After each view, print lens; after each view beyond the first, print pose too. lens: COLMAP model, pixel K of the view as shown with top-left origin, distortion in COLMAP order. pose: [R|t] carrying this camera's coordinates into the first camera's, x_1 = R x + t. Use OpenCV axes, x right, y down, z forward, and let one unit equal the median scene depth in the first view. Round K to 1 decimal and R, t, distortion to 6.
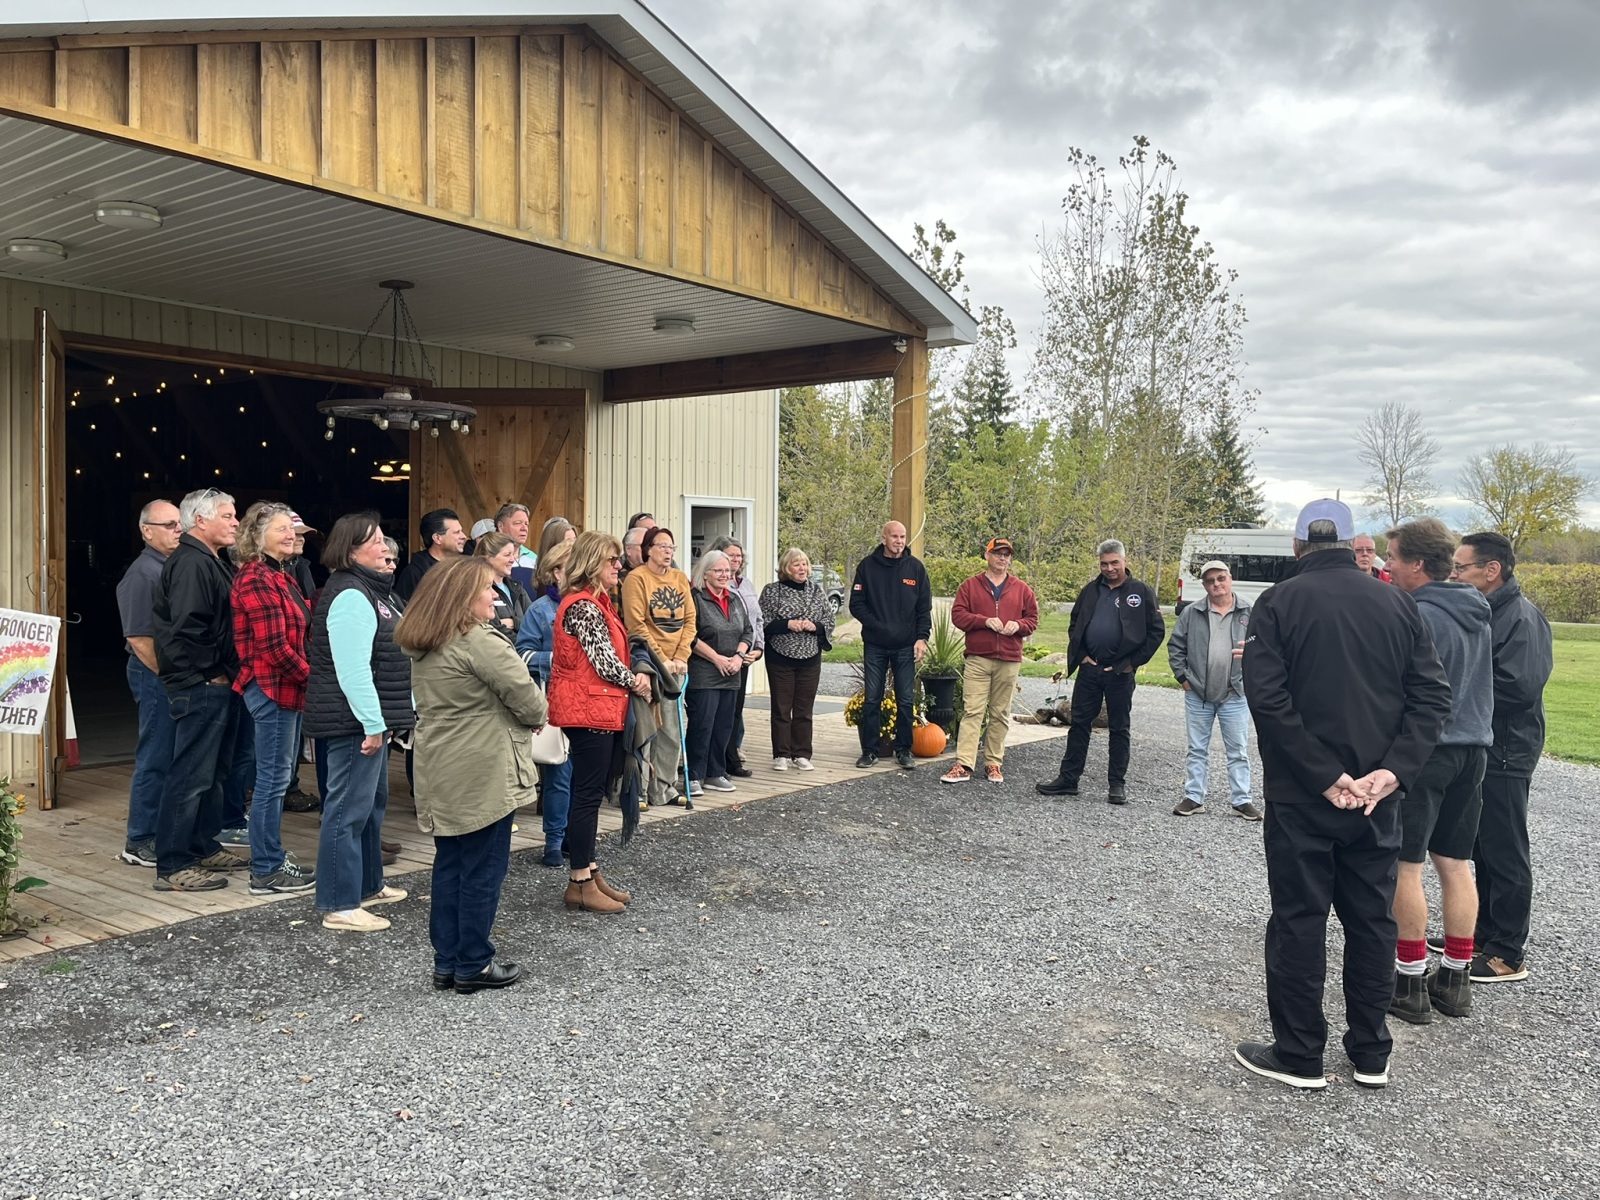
lens RADIAL K [[1299.8, 0, 798.5], [0, 1299.8, 609.2], [0, 0, 1]] dist [0.026216, -0.036863]
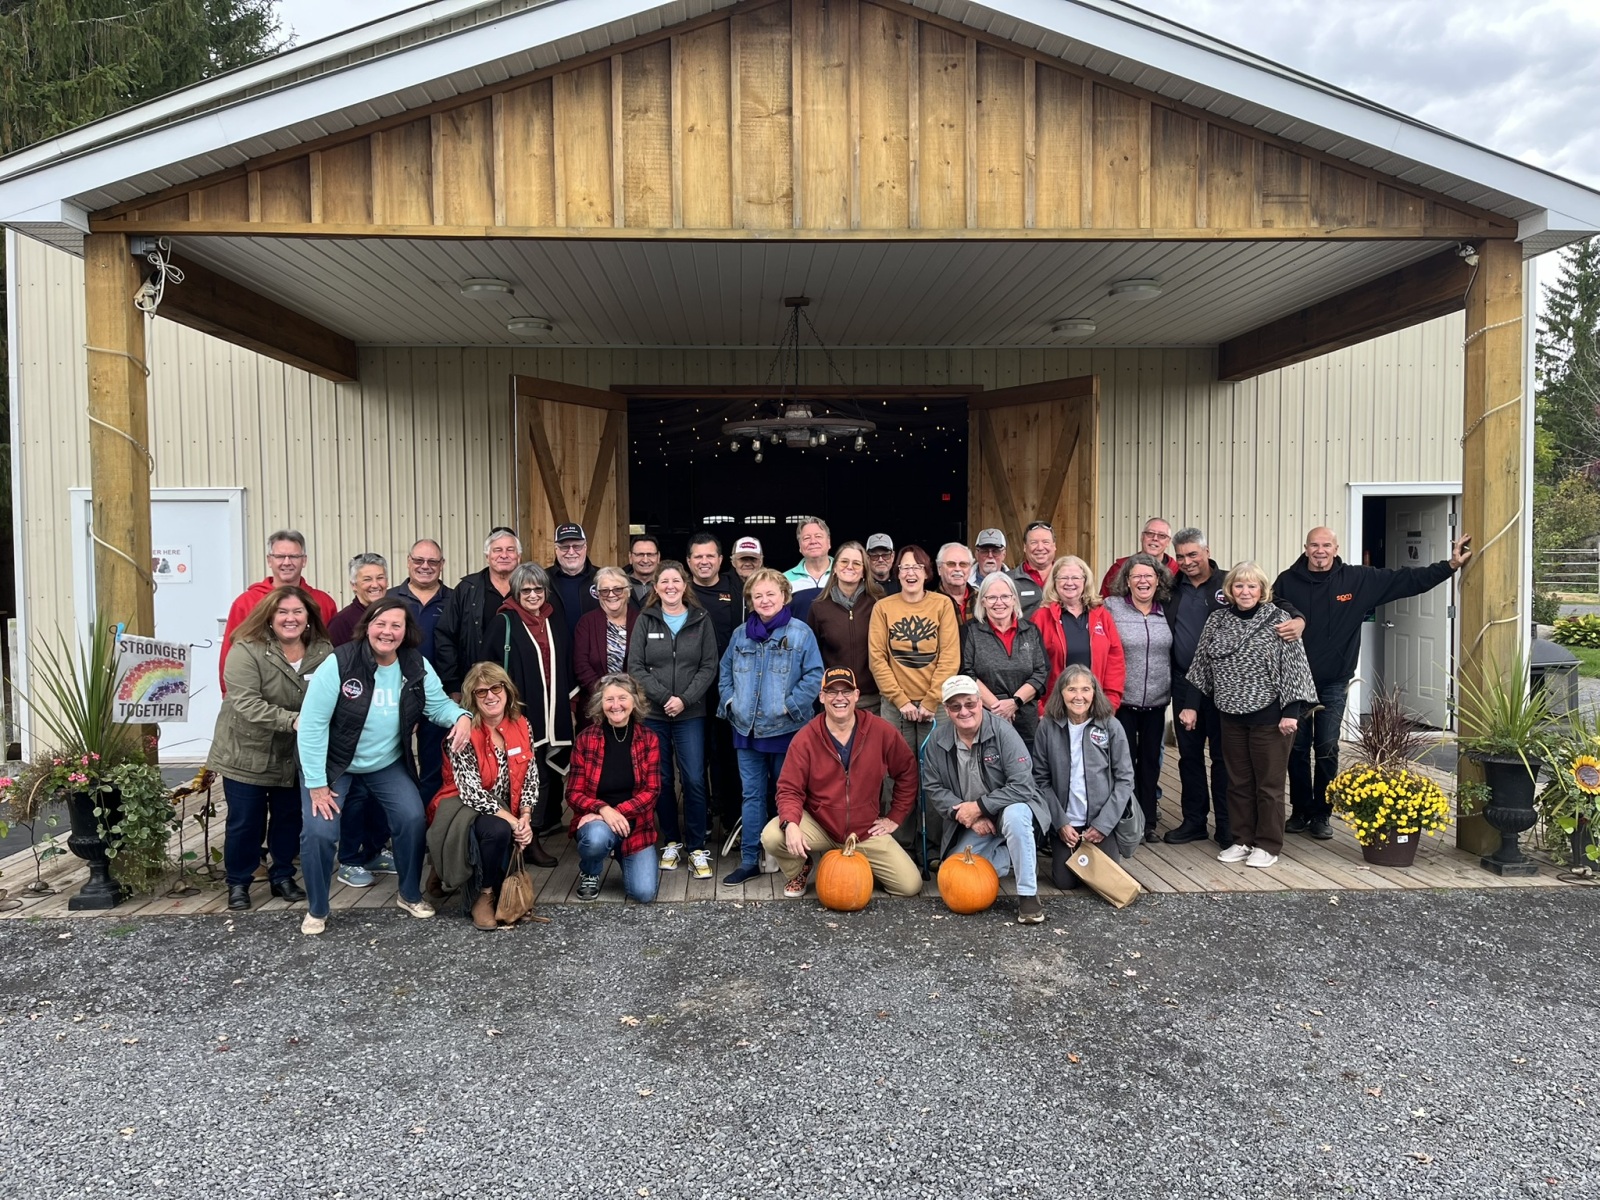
lens RADIAL K [[1199.8, 0, 806.5], [0, 1199.8, 584.9], [0, 0, 1]] dist [0.068868, -0.082735]
pose [[0.660256, 0.012142, -0.750943, 0.485097], [-0.015369, 0.999878, 0.002654, -0.043042], [0.750884, 0.009789, 0.660362, 0.493355]]
